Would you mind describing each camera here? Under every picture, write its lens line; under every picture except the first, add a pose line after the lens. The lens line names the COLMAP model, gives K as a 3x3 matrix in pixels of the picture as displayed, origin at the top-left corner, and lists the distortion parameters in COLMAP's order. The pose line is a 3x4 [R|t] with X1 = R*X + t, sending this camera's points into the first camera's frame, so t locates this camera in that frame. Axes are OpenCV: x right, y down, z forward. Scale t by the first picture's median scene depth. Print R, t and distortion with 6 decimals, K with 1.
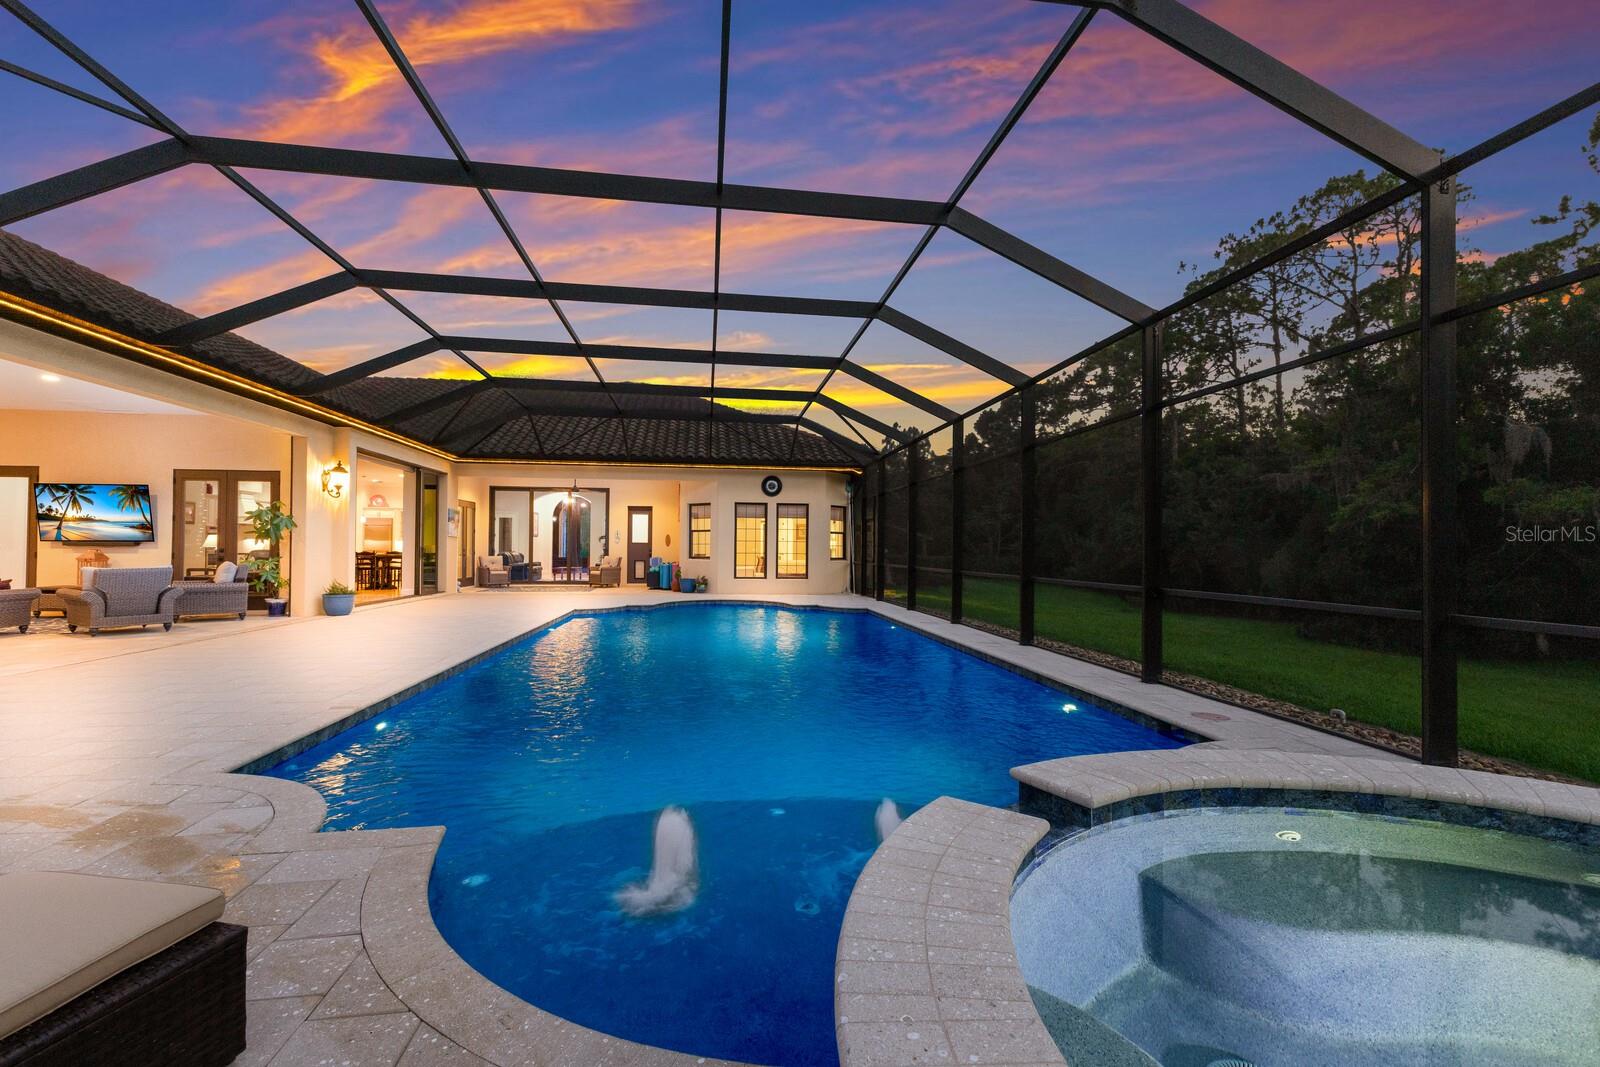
lens RADIAL K [[693.0, 0, 801.5], [0, 693.0, 539.5], [0, 0, 1]] dist [0.007047, -0.000571]
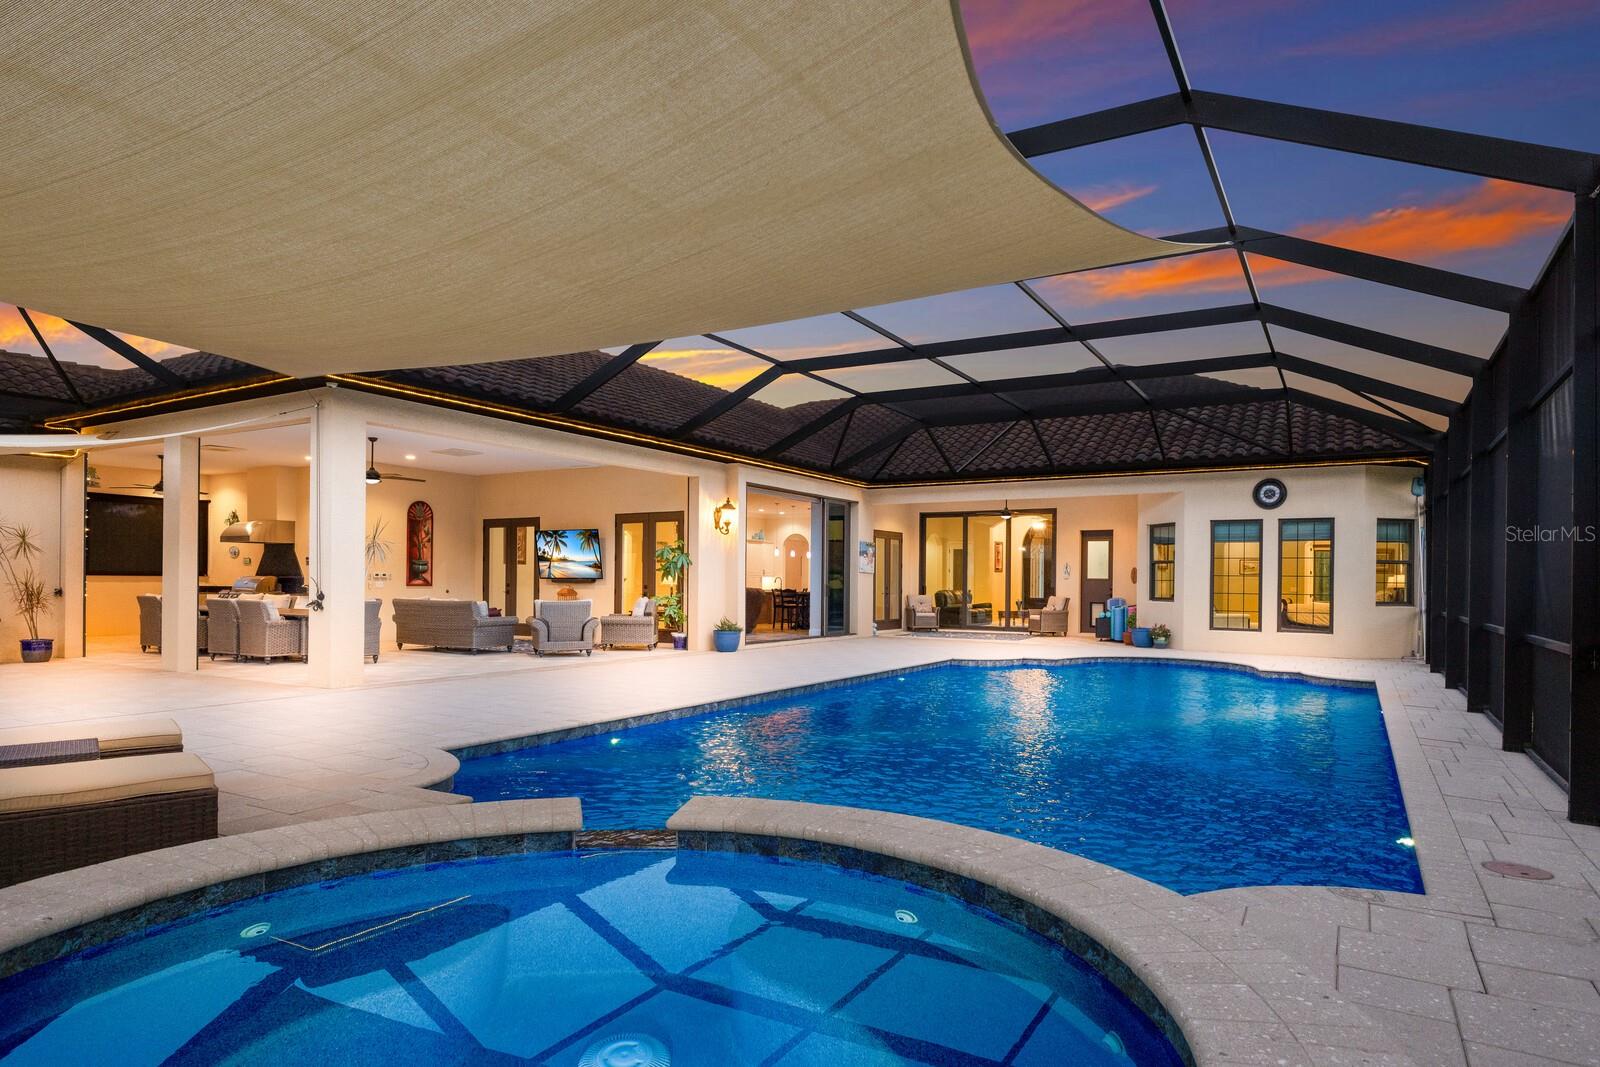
lens RADIAL K [[936.7, 0, 794.4], [0, 936.7, 581.7], [0, 0, 1]] dist [0.003493, 0.002656]
pose [[0.780844, -0.001258, -0.624725, 0.187812], [0.005188, 0.999977, 0.004471, 0.001901], [0.624705, -0.006732, 0.780832, 0.003746]]
